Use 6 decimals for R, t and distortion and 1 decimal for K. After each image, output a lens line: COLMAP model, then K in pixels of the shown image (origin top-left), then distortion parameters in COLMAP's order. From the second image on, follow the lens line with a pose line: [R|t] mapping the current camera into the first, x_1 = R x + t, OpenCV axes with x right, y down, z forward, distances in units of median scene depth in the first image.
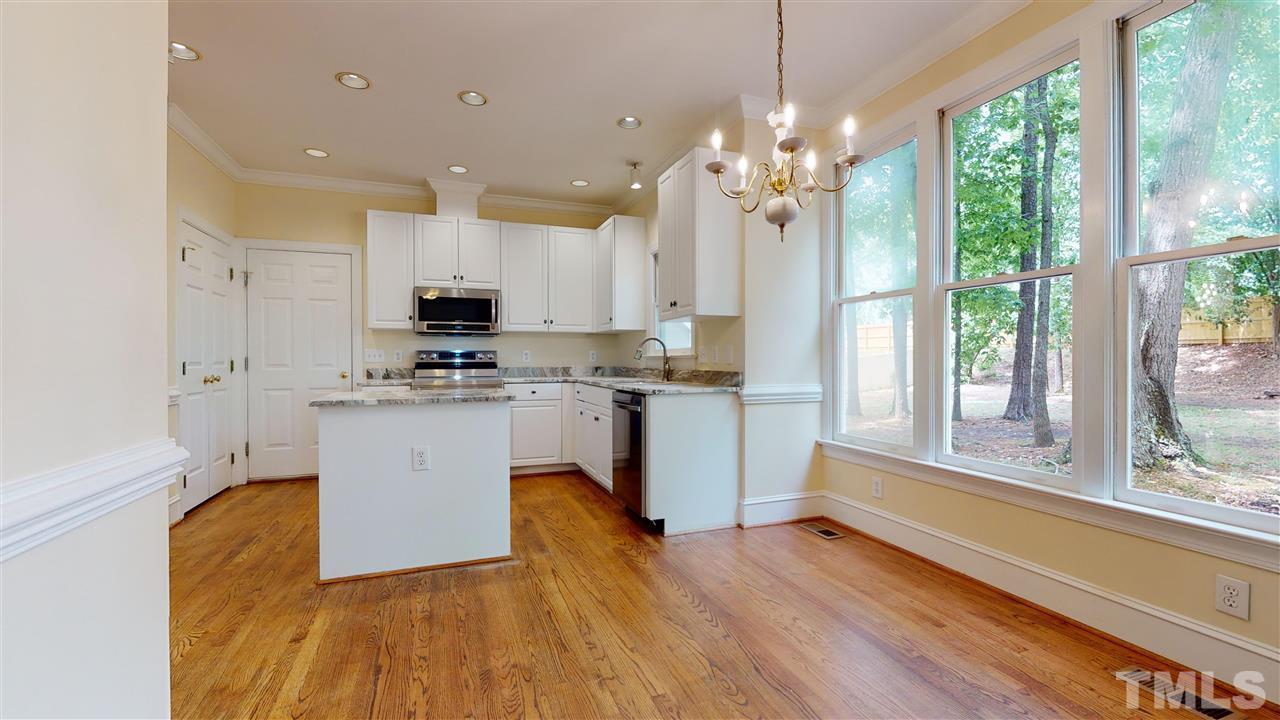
lens RADIAL K [[529.2, 0, 641.8], [0, 529.2, 361.1], [0, 0, 1]] dist [0.001084, 0.000128]
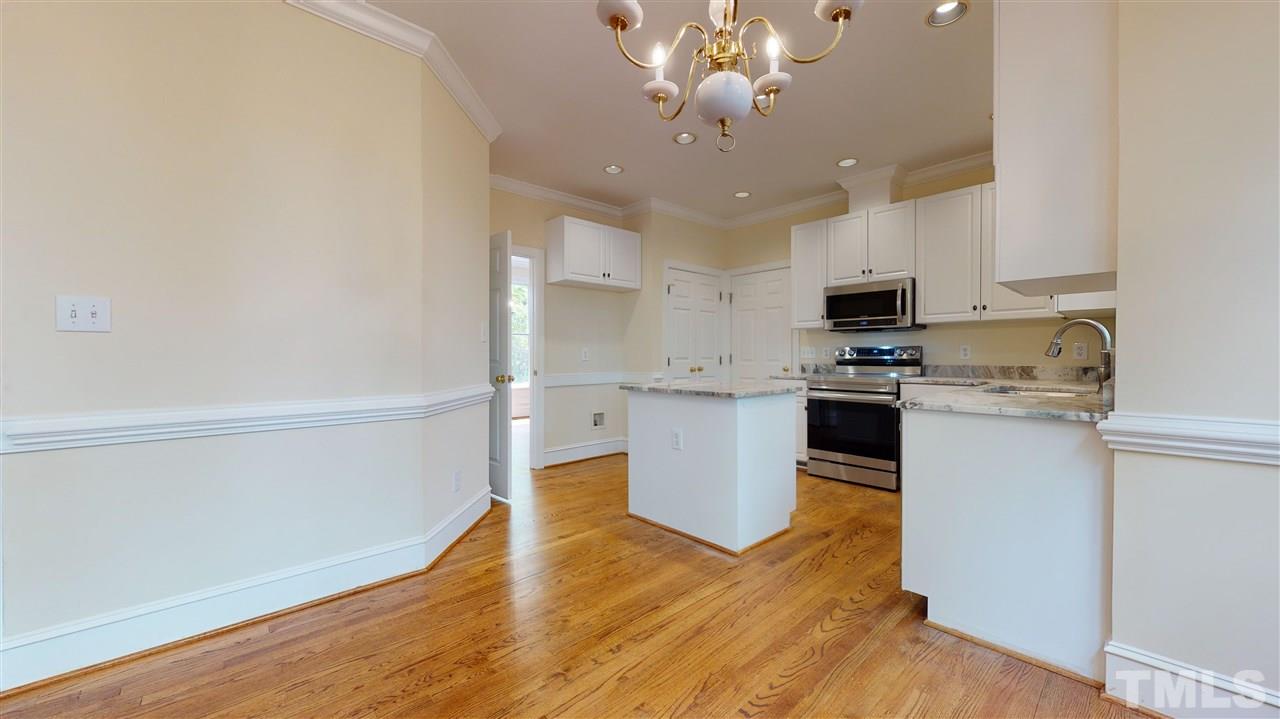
lens RADIAL K [[467.5, 0, 640.3], [0, 467.5, 361.8], [0, 0, 1]] dist [-0.000536, 0.000012]
pose [[0.376828, 0.013488, -0.926185, 0.366847], [-0.002308, 0.999905, 0.013622, -0.004054], [0.926280, -0.002995, 0.376823, 0.365984]]
